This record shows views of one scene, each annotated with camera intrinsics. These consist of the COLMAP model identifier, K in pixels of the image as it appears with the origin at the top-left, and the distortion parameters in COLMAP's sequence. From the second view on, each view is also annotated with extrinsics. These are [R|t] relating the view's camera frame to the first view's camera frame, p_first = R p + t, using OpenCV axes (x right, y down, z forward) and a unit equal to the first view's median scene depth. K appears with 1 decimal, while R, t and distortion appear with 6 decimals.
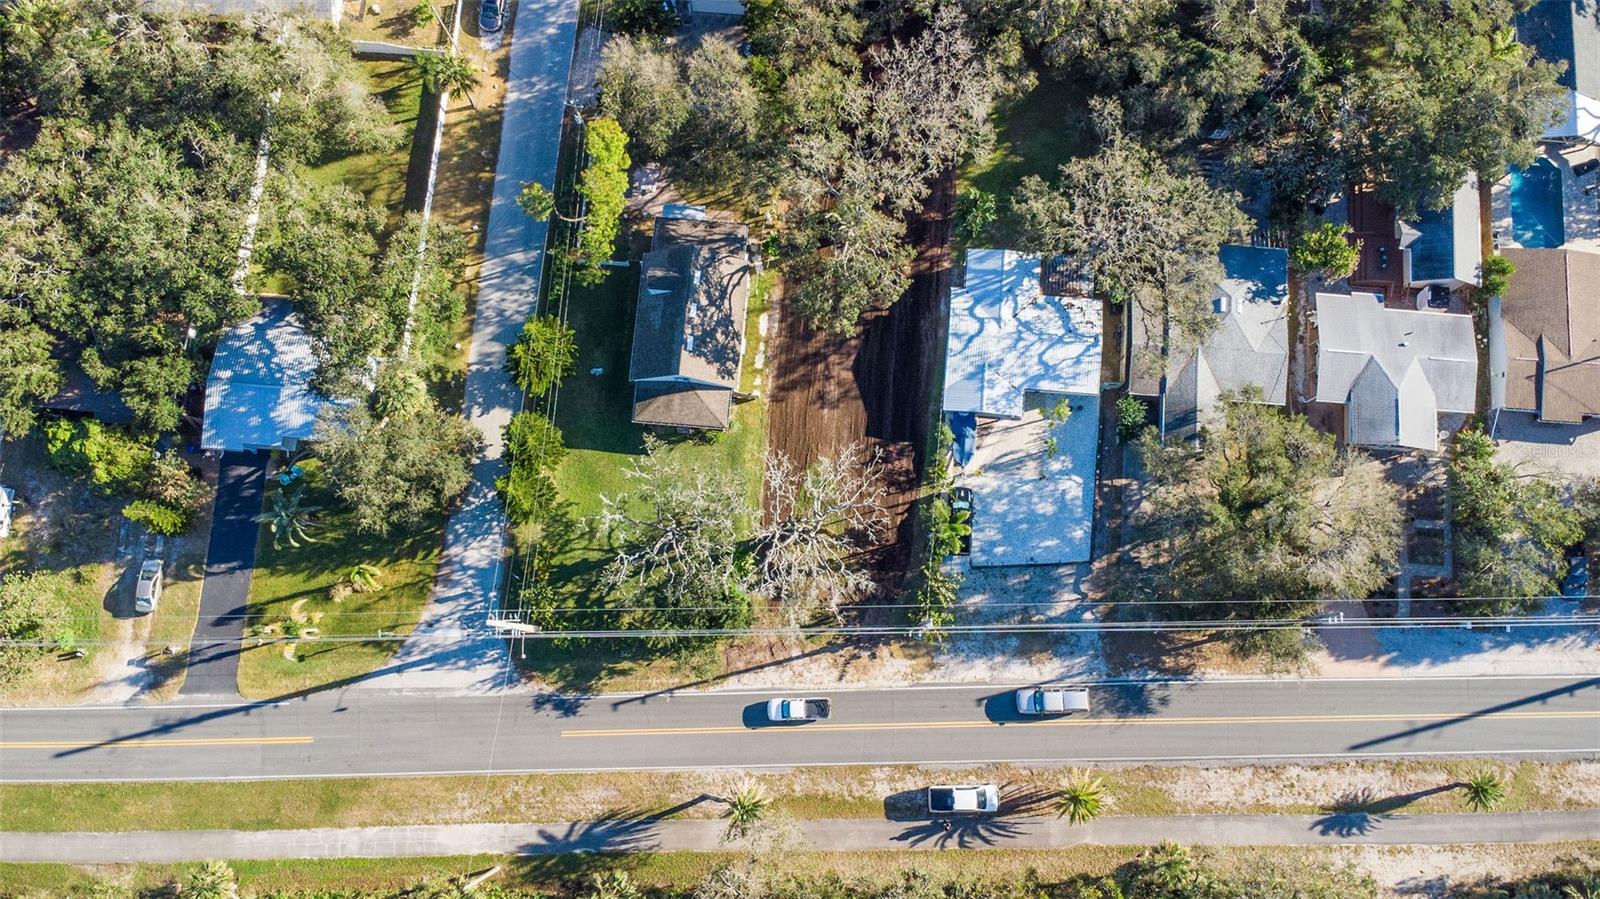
lens RADIAL K [[1121.1, 0, 794.1], [0, 1121.1, 432.0], [0, 0, 1]] dist [0.051206, -0.075188]
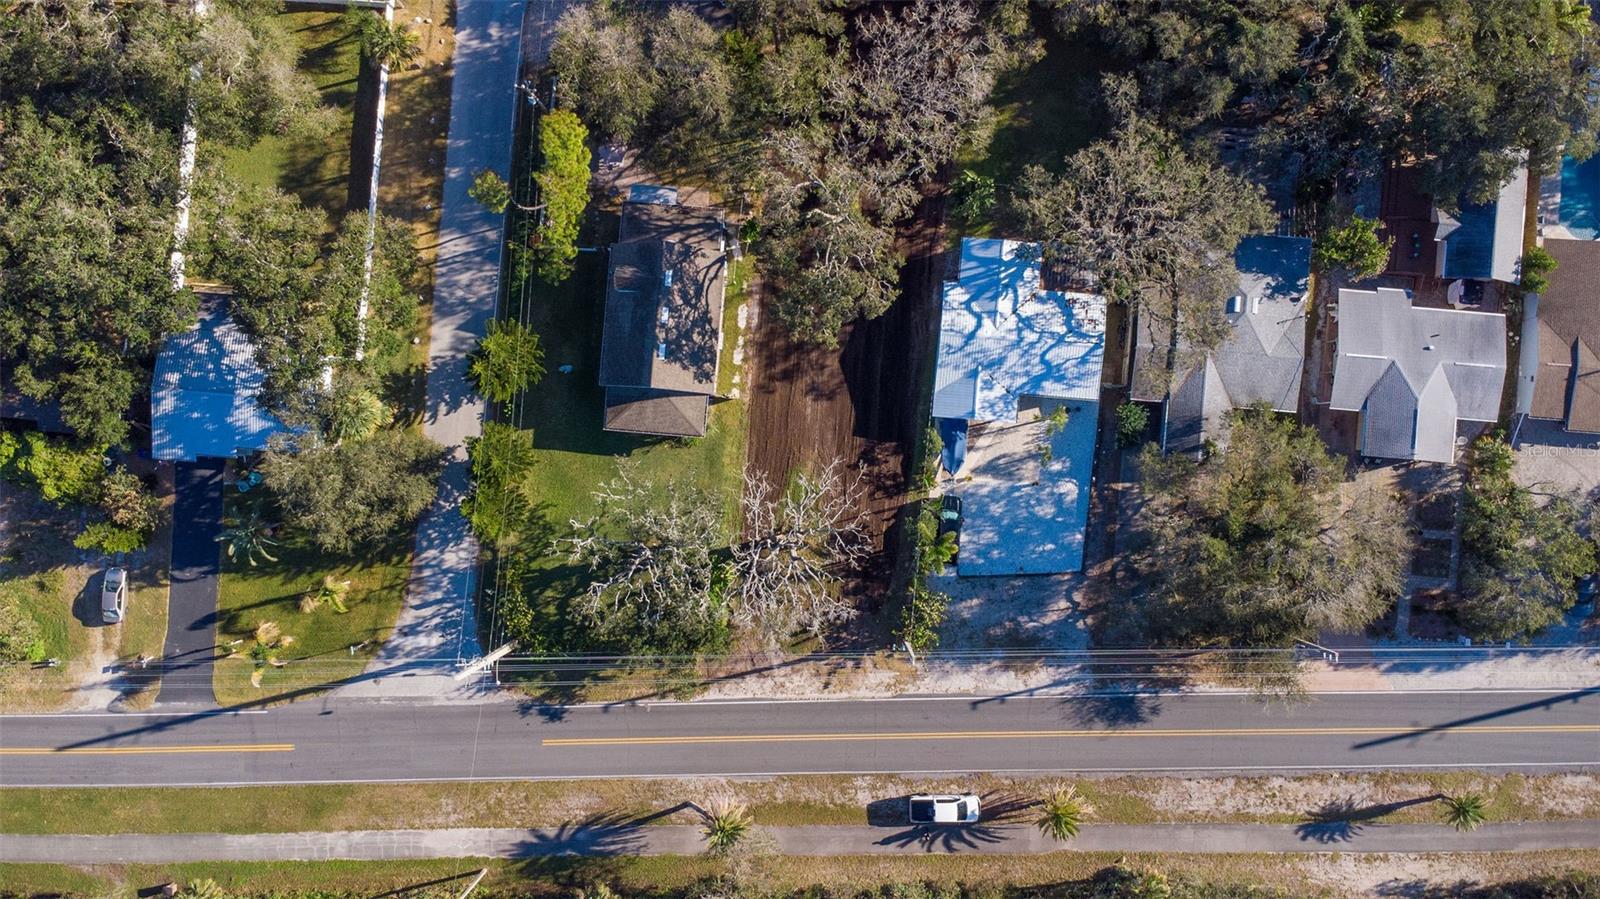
lens RADIAL K [[1121.1, 0, 794.1], [0, 1121.1, 432.0], [0, 0, 1]] dist [0.051206, -0.075188]
pose [[0.999980, -0.001776, -0.006078, 0.022571], [0.002829, 0.984044, 0.177902, -0.178651], [0.005665, -0.177915, 0.984030, 0.069831]]
